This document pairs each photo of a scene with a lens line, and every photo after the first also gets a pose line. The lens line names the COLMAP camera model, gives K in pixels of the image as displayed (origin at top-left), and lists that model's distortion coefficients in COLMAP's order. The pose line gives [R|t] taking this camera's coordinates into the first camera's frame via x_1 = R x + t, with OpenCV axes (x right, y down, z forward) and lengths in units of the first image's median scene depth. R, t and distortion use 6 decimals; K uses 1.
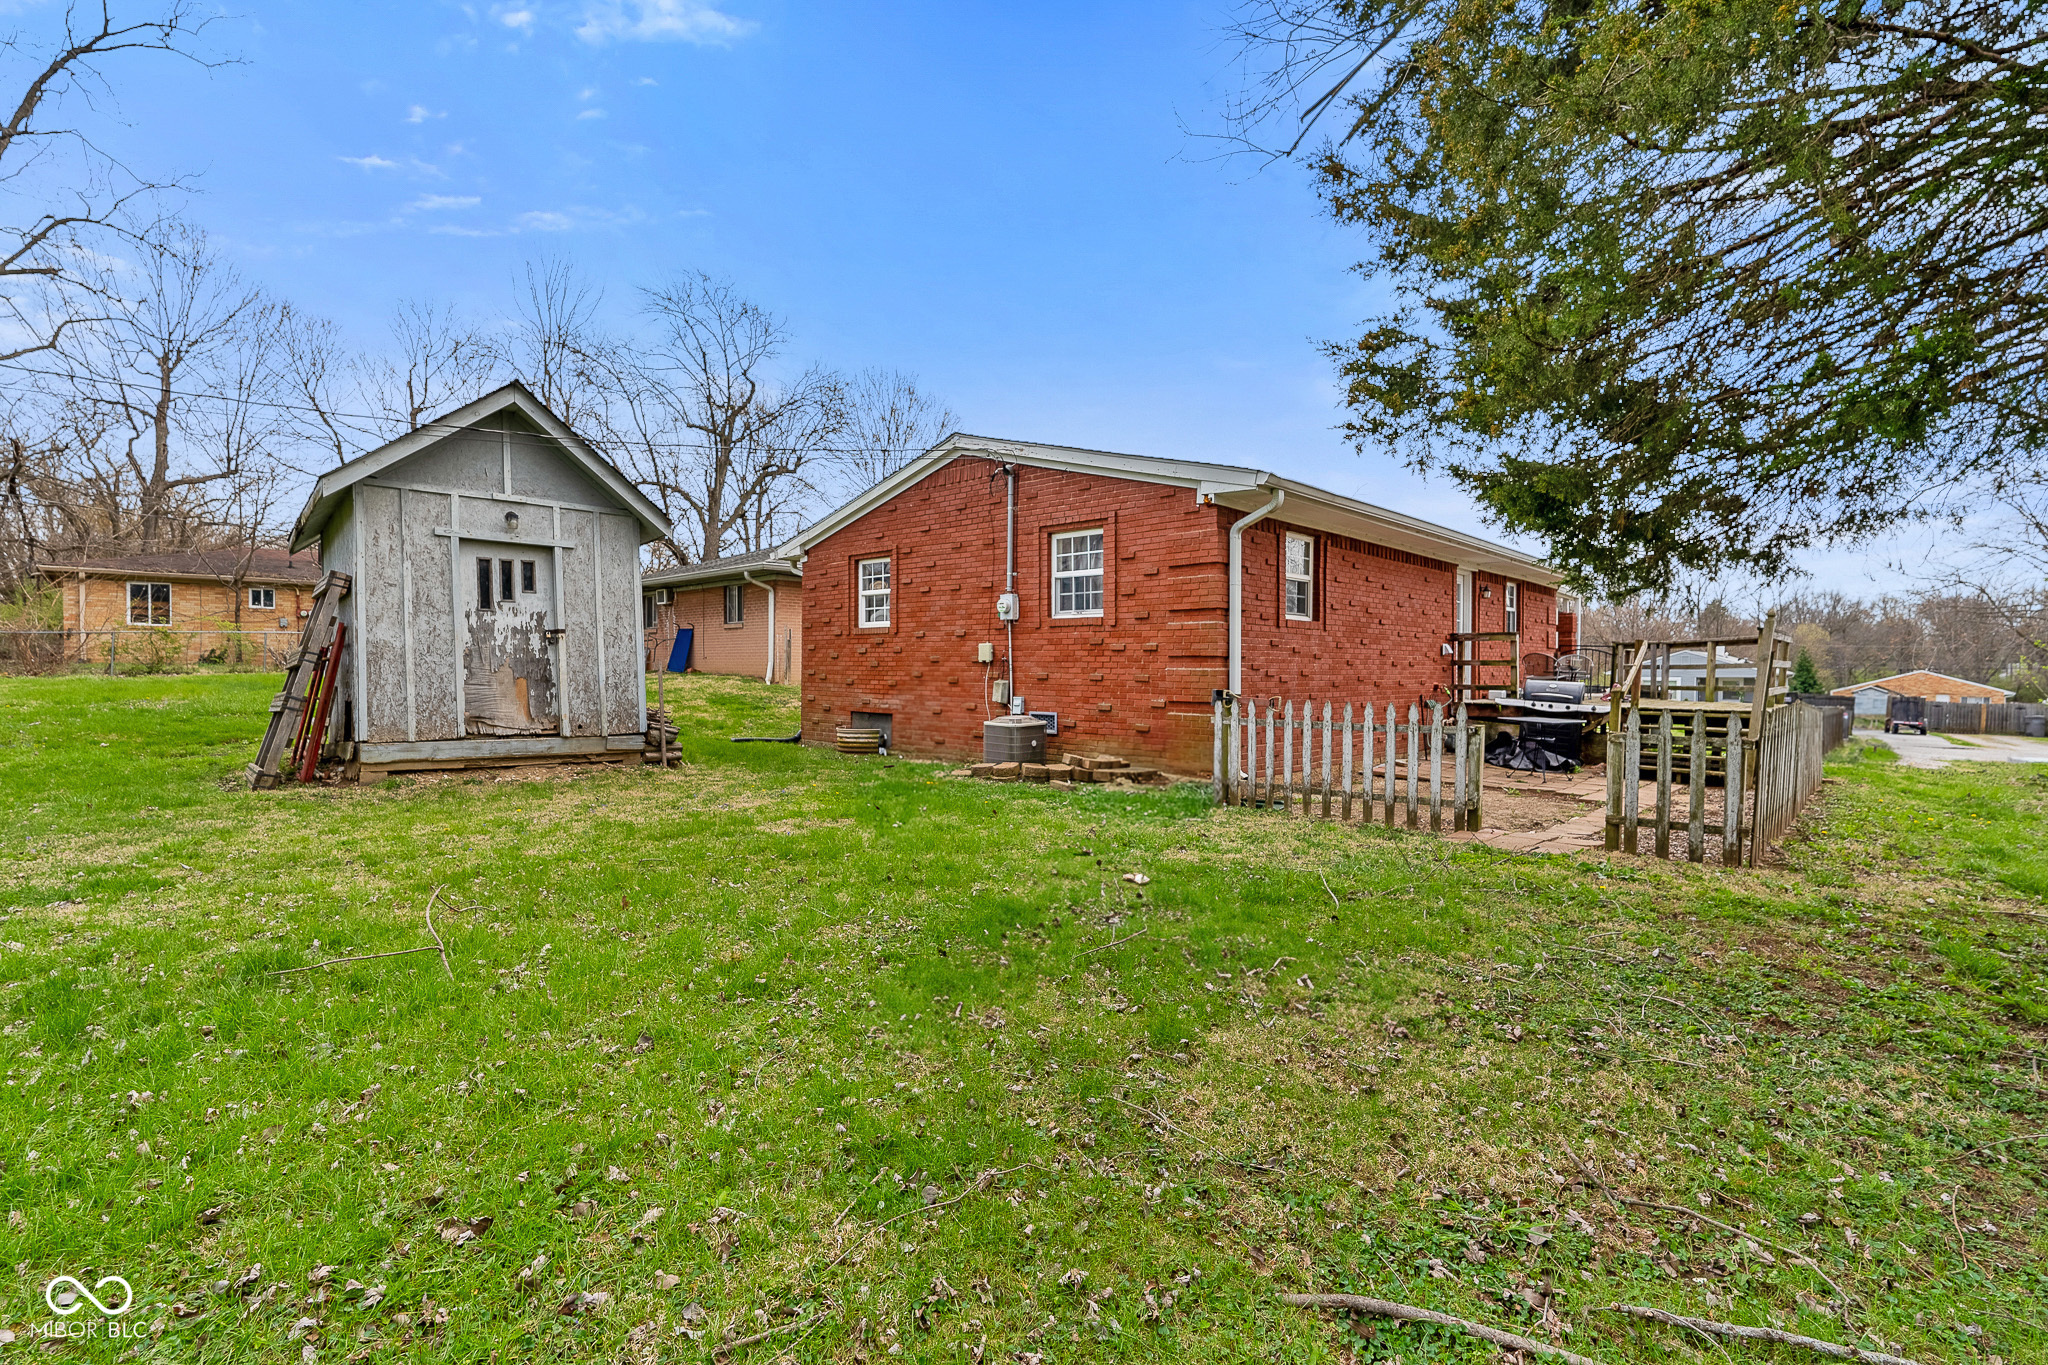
lens RADIAL K [[902.5, 0, 1024.0], [0, 902.5, 682.5], [0, 0, 1]] dist [0.001757, 0.000163]
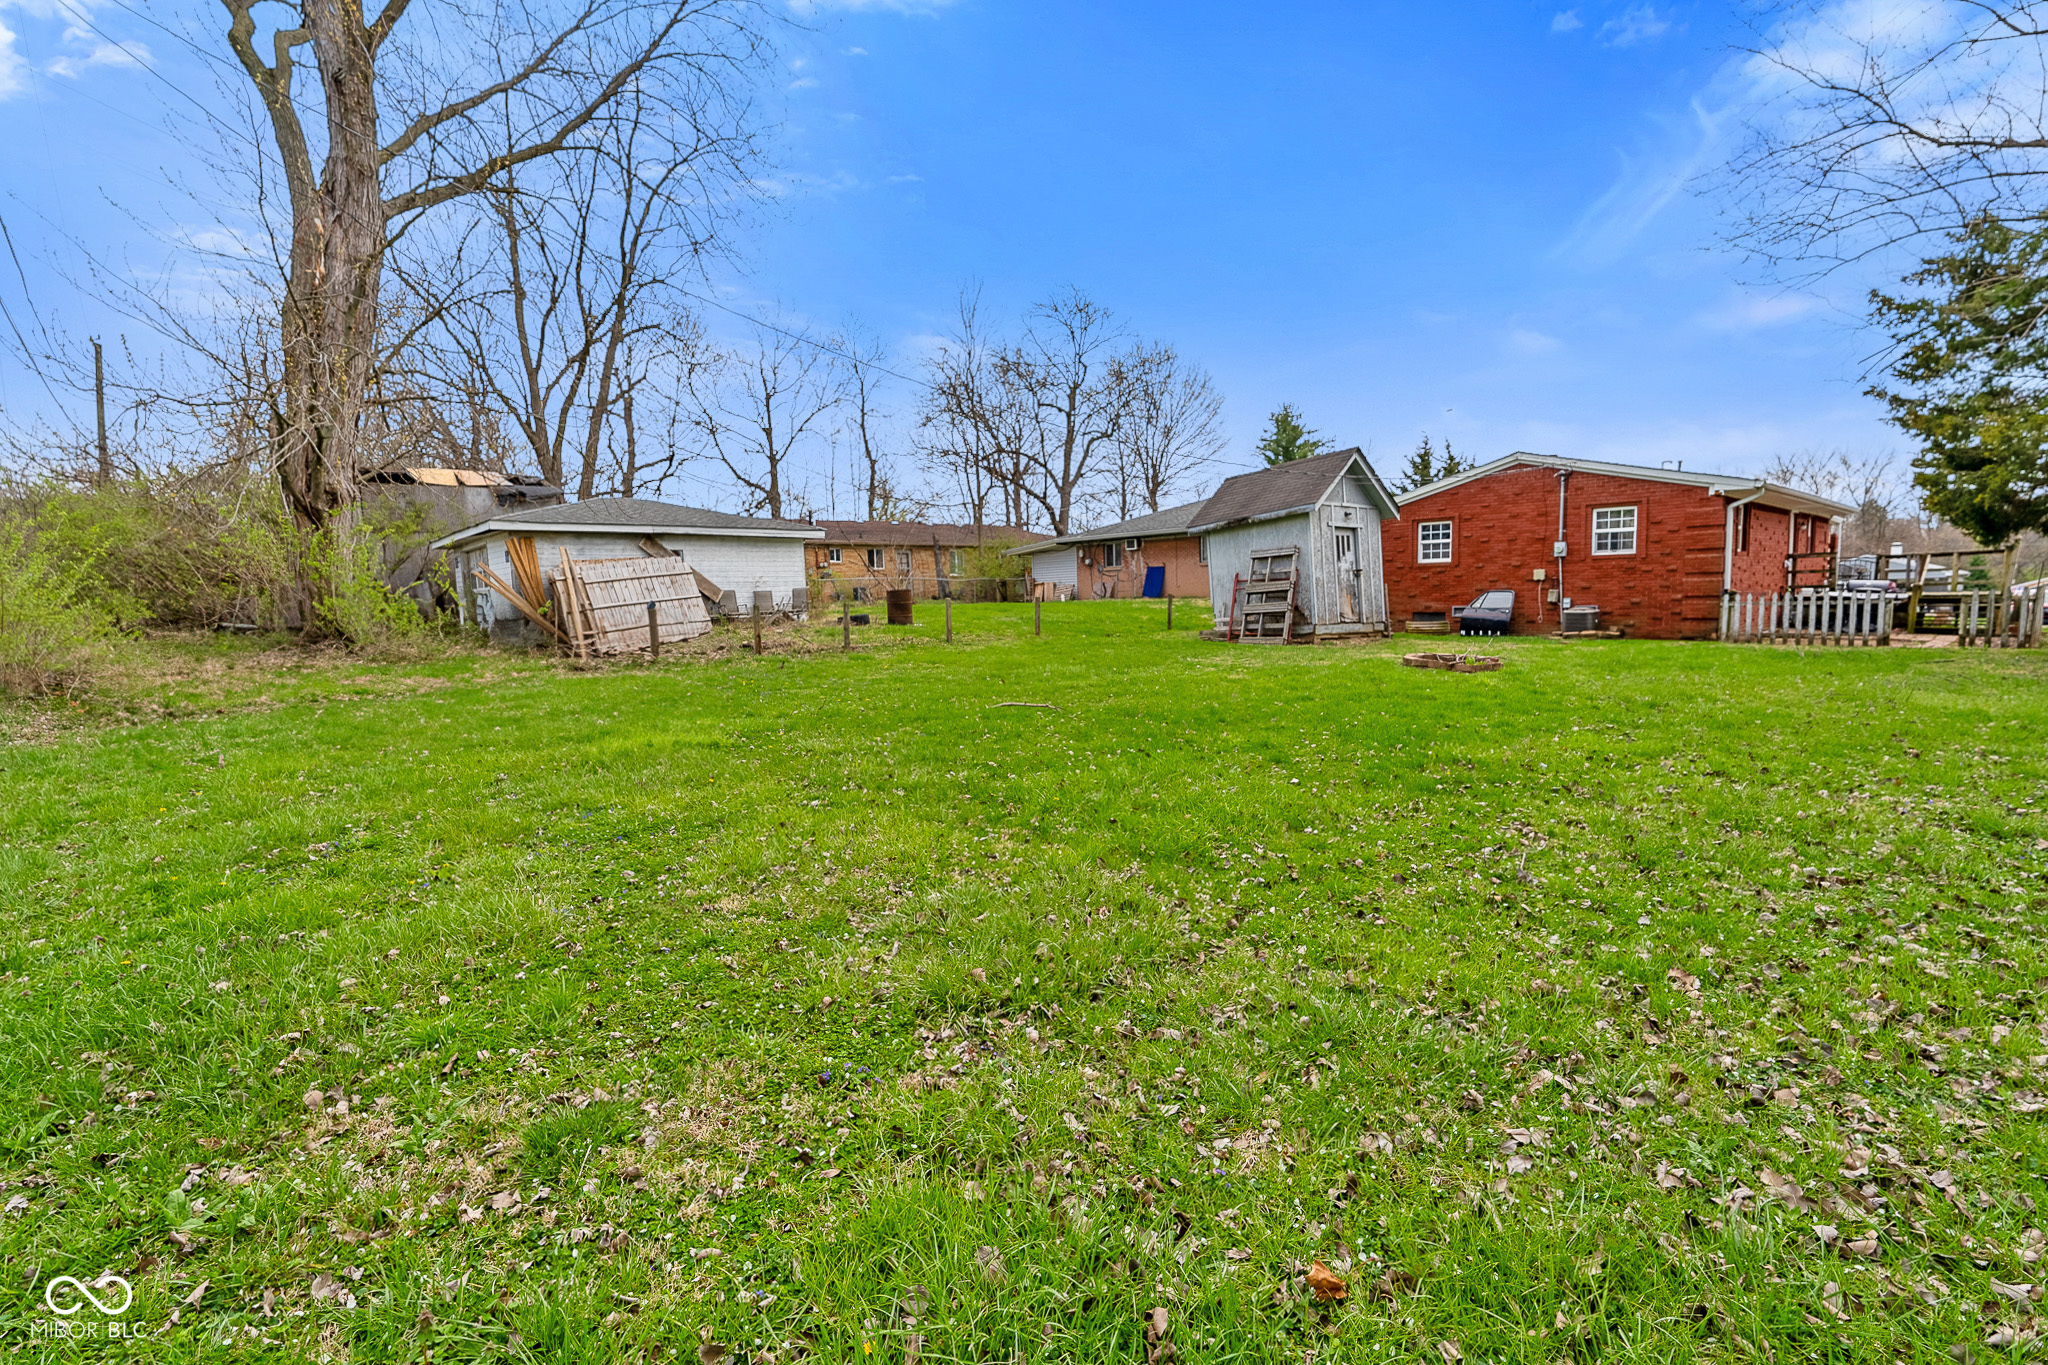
lens RADIAL K [[928.5, 0, 1055.9], [0, 928.5, 663.2], [0, 0, 1]] dist [0.037927, -0.000176]
pose [[0.998769, -0.025244, -0.042709, -0.877320], [0.027663, 0.997990, 0.057019, 0.009216], [0.041183, -0.058130, 0.997459, -0.870414]]
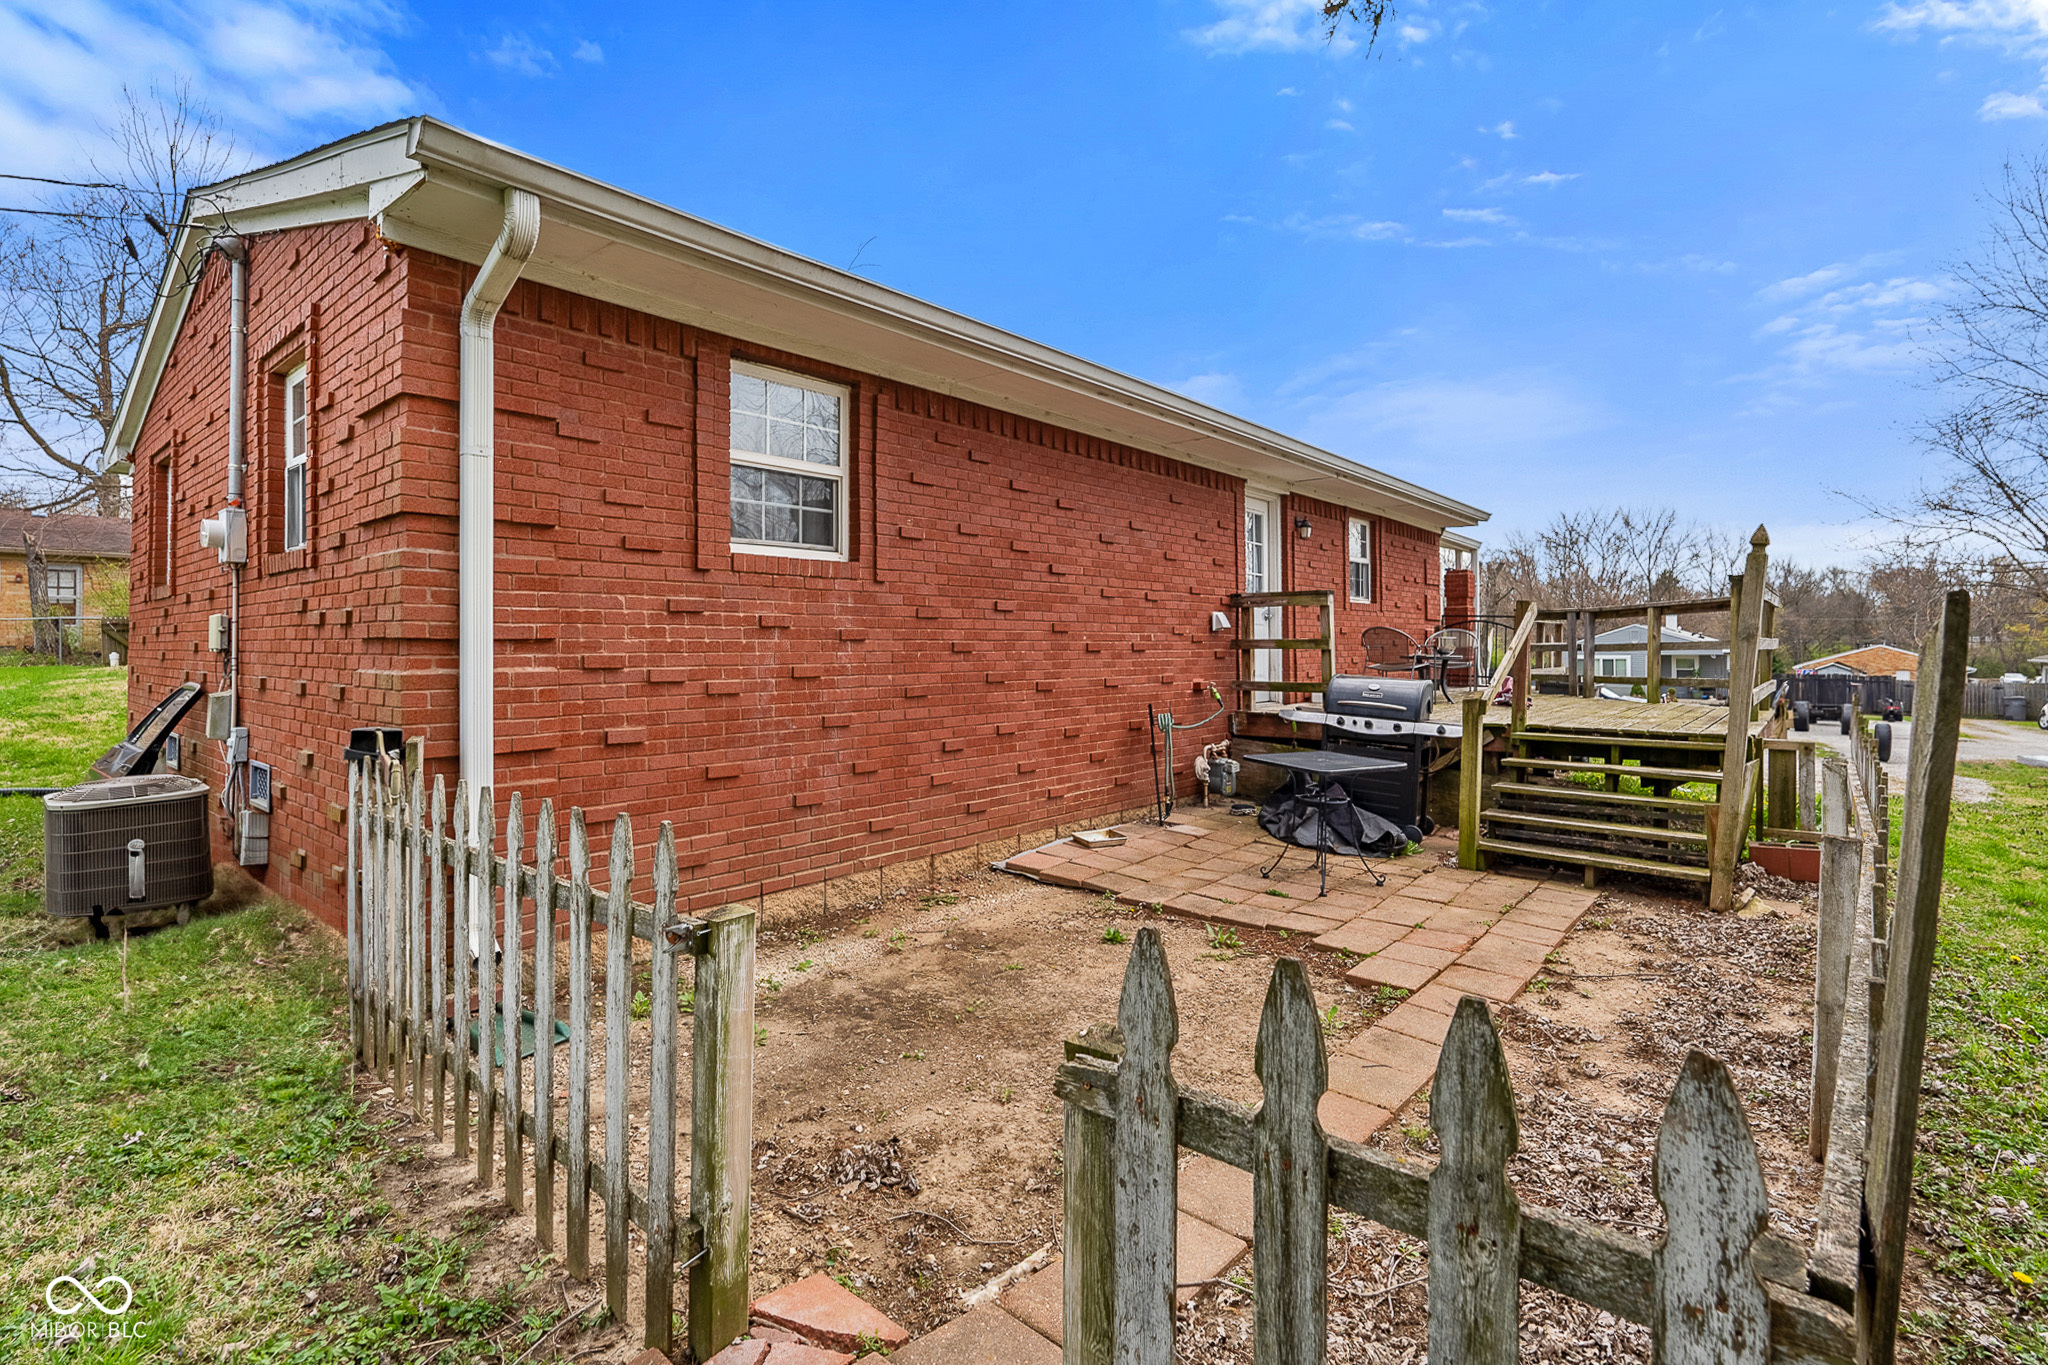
lens RADIAL K [[973.8, 0, 1022.5], [0, 973.8, 634.4], [0, 0, 1]] dist [0.002060, 0.000078]
pose [[0.997729, -0.005772, 0.067106, 0.333534], [0.007728, 0.999551, -0.028934, -0.012614], [-0.066909, 0.029387, 0.997326, 0.425876]]
